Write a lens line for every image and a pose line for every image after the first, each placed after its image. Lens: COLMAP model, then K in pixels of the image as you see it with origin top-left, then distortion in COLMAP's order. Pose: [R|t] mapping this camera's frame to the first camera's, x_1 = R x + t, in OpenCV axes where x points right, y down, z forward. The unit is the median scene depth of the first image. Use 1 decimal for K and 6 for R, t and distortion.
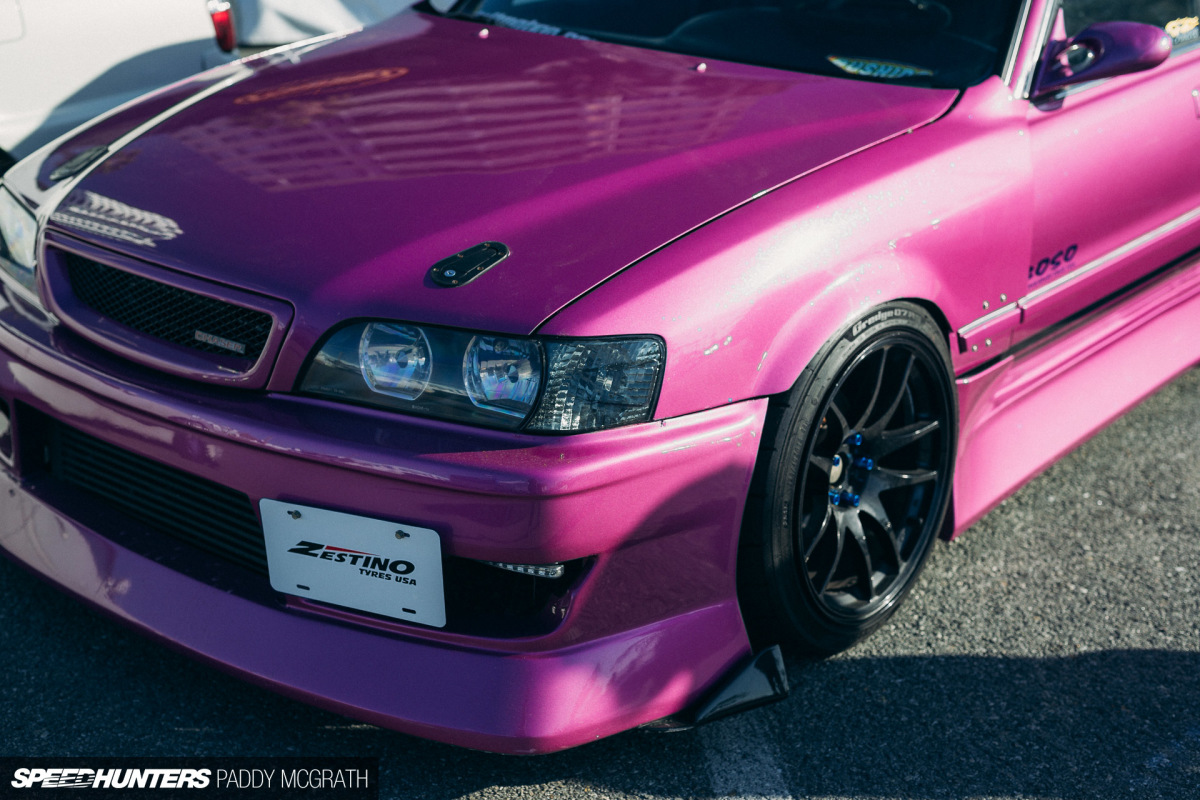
lens RADIAL K [[1640.2, 0, 597.0], [0, 1640.2, 404.0], [0, 0, 1]] dist [0.001919, 0.000000]
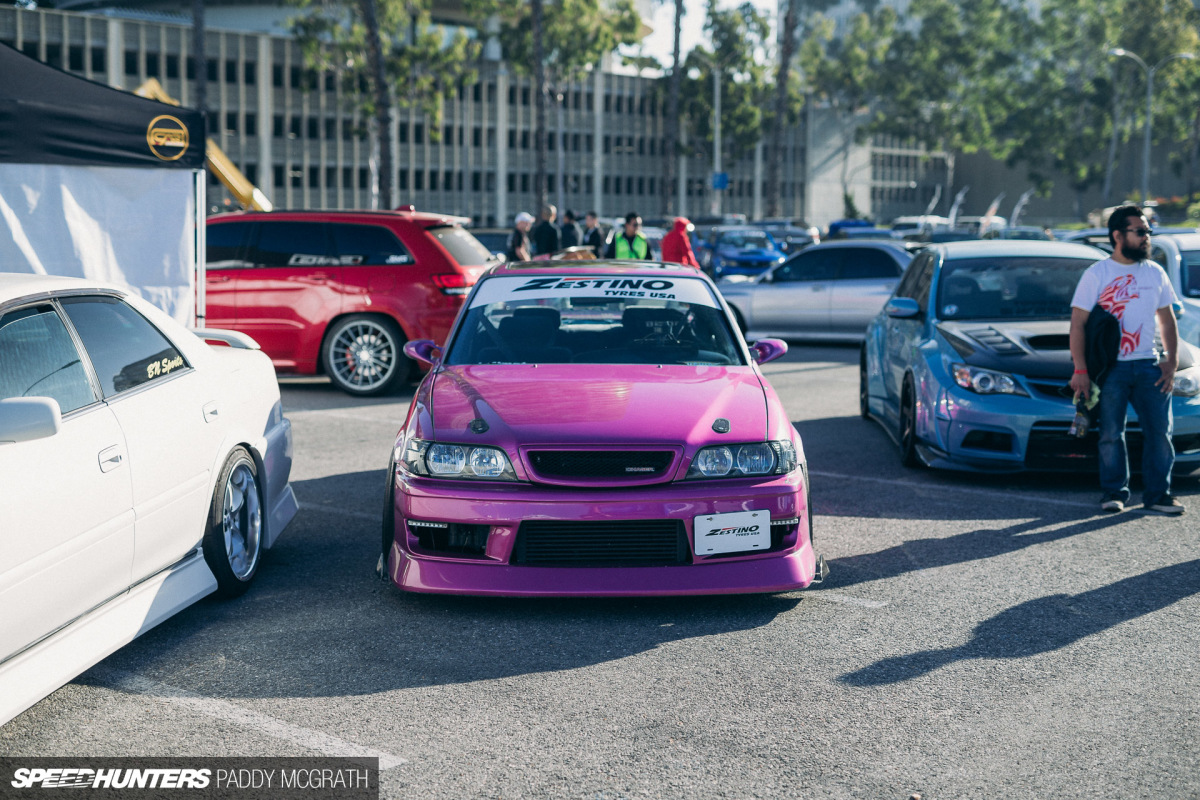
lens RADIAL K [[1640.2, 0, 596.3], [0, 1640.2, 391.4], [0, 0, 1]] dist [0.001919, 0.000000]
pose [[0.765129, -0.081126, 0.638746, -1.938694], [0.242695, 0.955198, -0.169398, 0.265847], [-0.596386, 0.284631, 0.750539, -0.908917]]
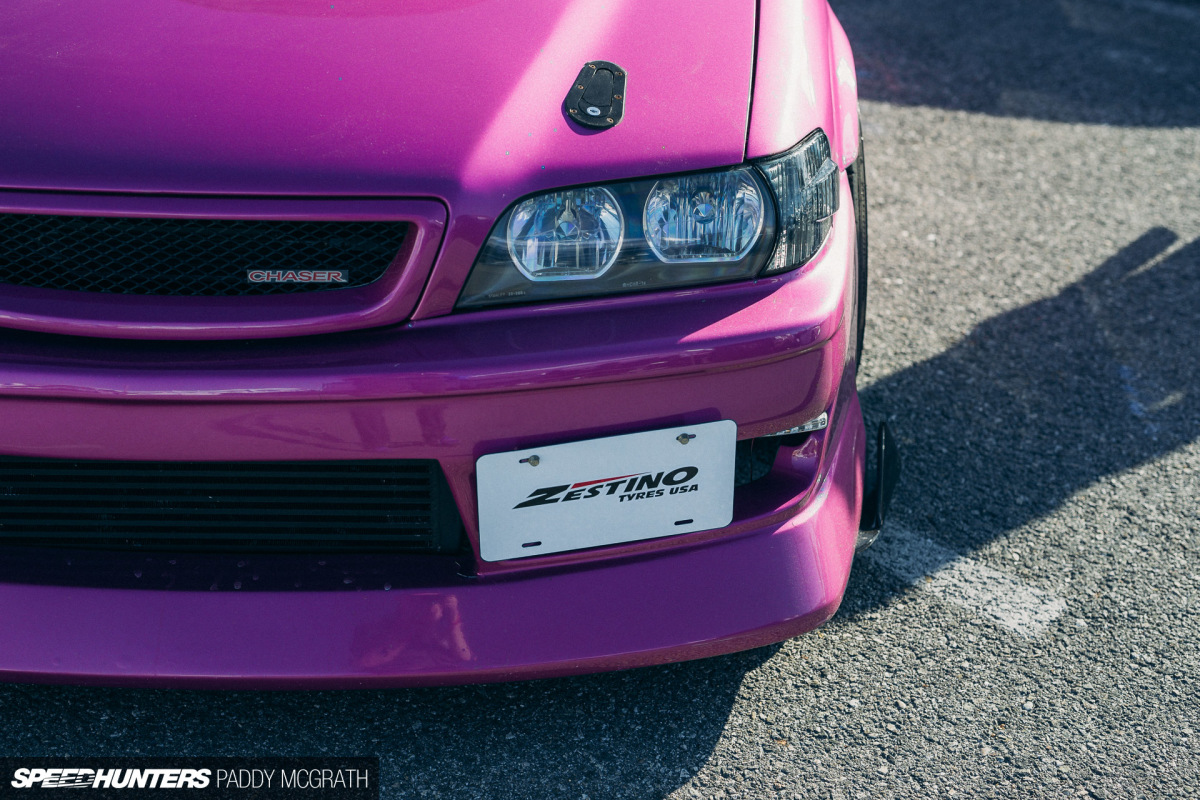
lens RADIAL K [[1640.2, 0, 598.1], [0, 1640.2, 396.8], [0, 0, 1]] dist [0.001919, 0.000000]
pose [[0.769121, -0.320261, 0.553069, -0.562955], [0.212192, 0.944257, 0.251700, -0.146180], [-0.602850, -0.076231, 0.794205, 0.352939]]
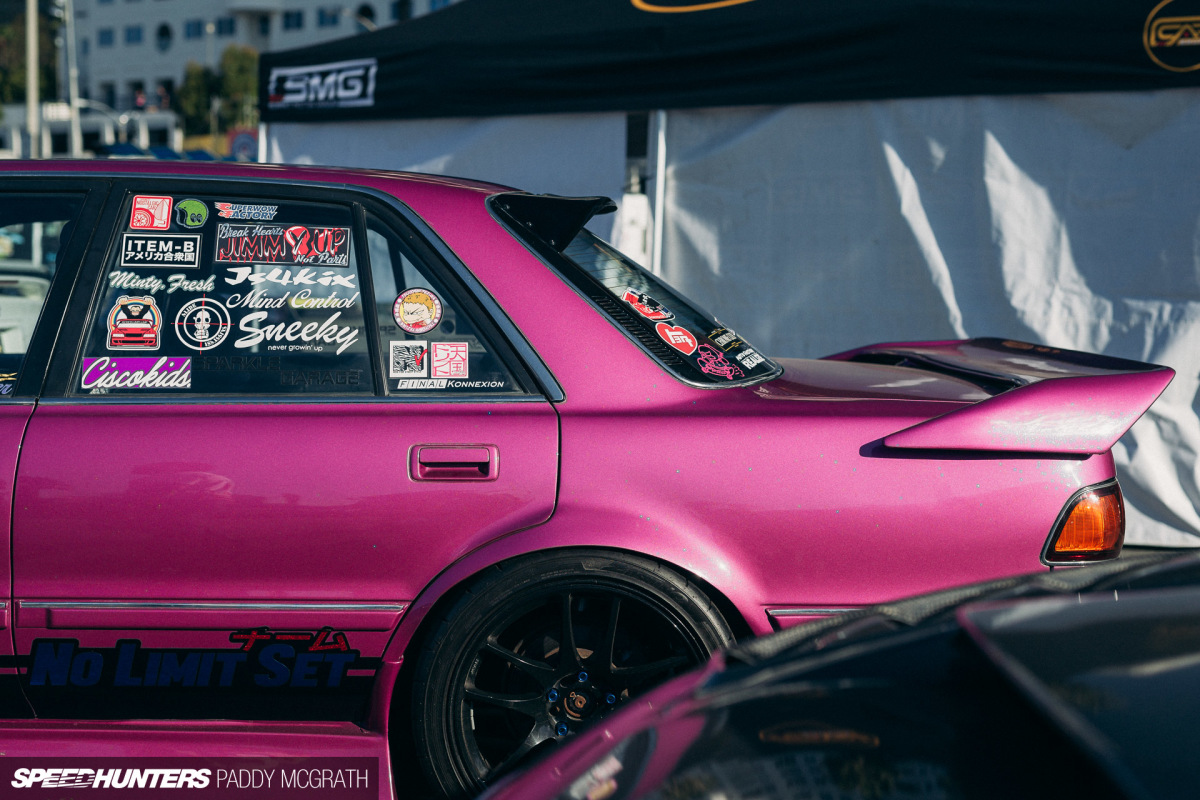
lens RADIAL K [[1769.4, 0, 596.5], [0, 1769.4, 401.4], [0, 0, 1]] dist [-0.009232, 0.000000]
pose [[0.691034, 0.055263, -0.720706, 1.842147], [-0.273499, 0.942933, -0.189936, -0.204736], [0.669081, 0.328365, 0.666713, 0.948268]]
